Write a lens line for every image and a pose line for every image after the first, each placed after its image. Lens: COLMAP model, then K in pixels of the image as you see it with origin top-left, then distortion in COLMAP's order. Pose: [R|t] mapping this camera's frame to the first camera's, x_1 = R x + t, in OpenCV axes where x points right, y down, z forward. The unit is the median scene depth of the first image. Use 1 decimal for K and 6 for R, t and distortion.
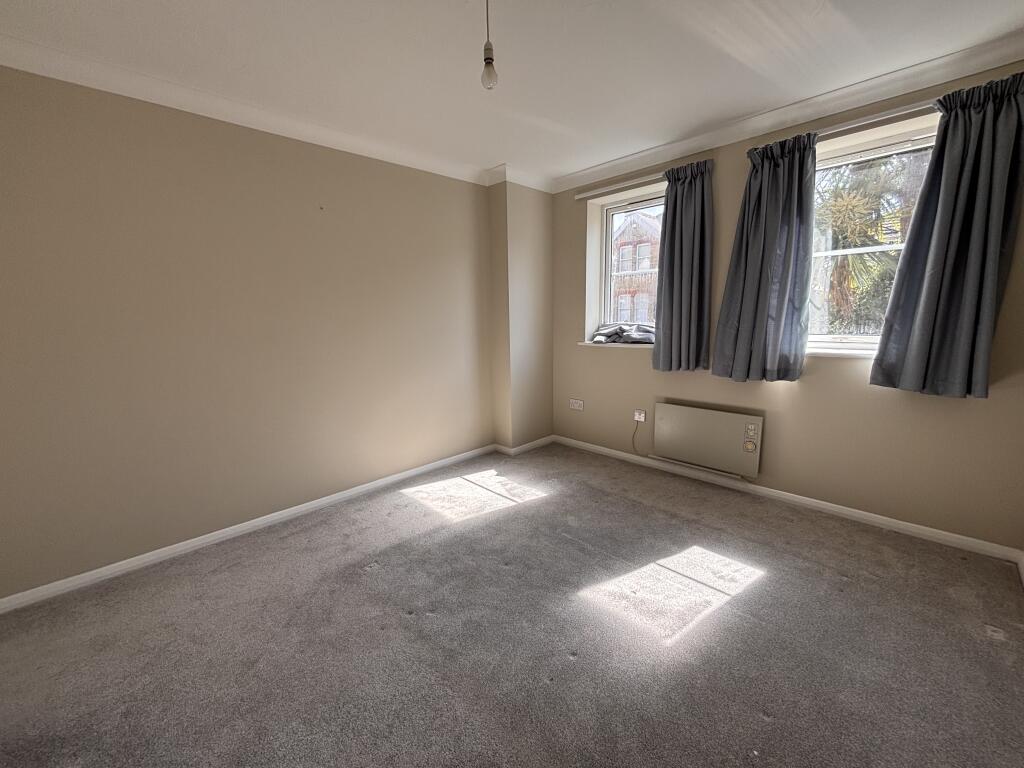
lens RADIAL K [[411.0, 0, 495.2], [0, 411.0, 382.1], [0, 0, 1]] dist [-0.000320, -0.000120]
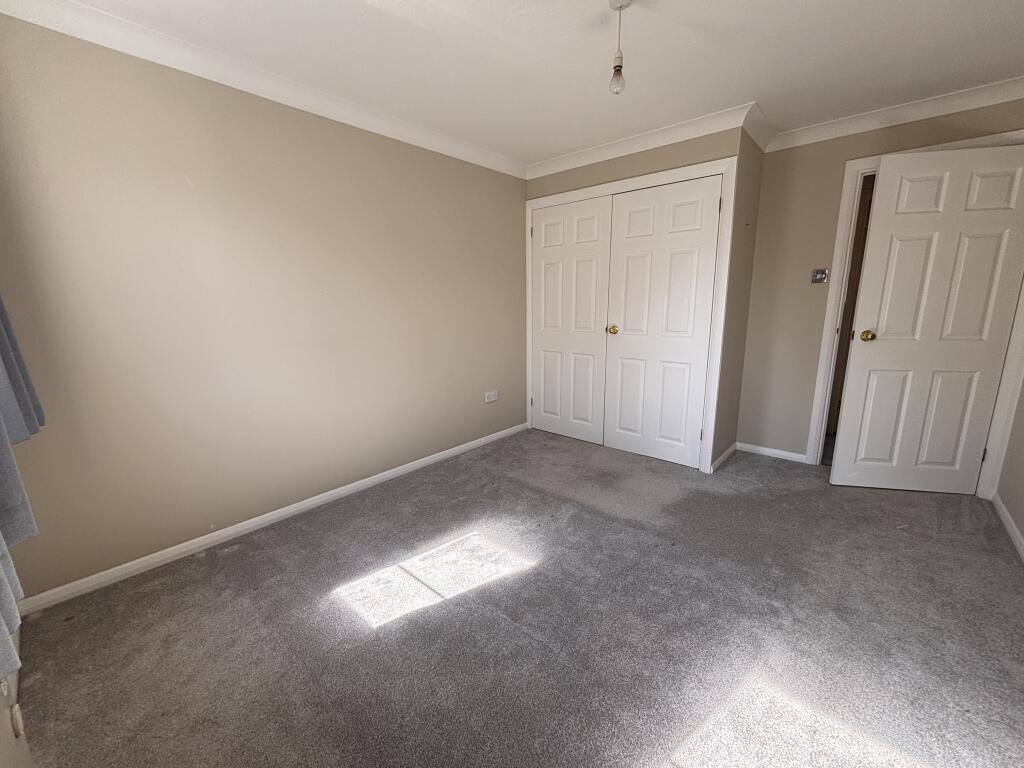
lens RADIAL K [[406.1, 0, 509.2], [0, 406.1, 384.4], [0, 0, 1]] dist [-0.001052, -0.000245]
pose [[-0.994181, 0.060085, -0.089412, 0.267022], [0.024024, 0.932762, 0.359691, -0.236453], [0.105013, 0.355450, -0.928778, 1.431147]]
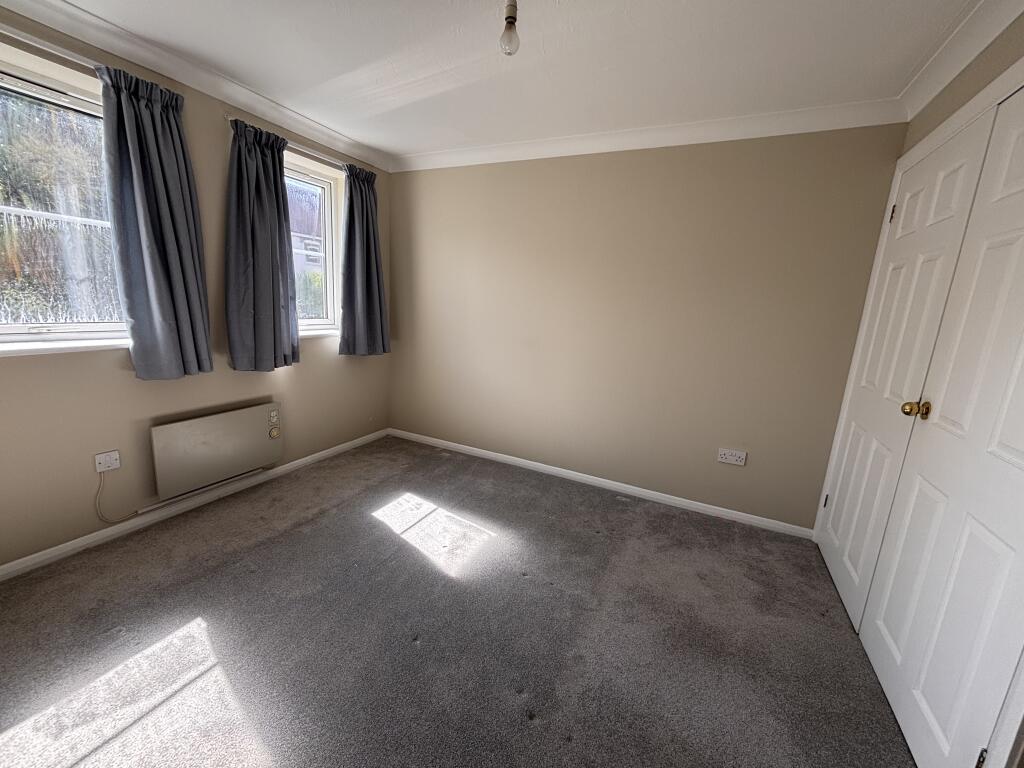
lens RADIAL K [[417.5, 0, 515.6], [0, 417.5, 381.6], [0, 0, 1]] dist [0.015381, -0.000120]
pose [[-0.365690, -0.174716, 0.914191, -0.597626], [0.105856, 0.968042, 0.227352, -0.158319], [-0.924697, 0.179913, -0.335509, 0.891173]]
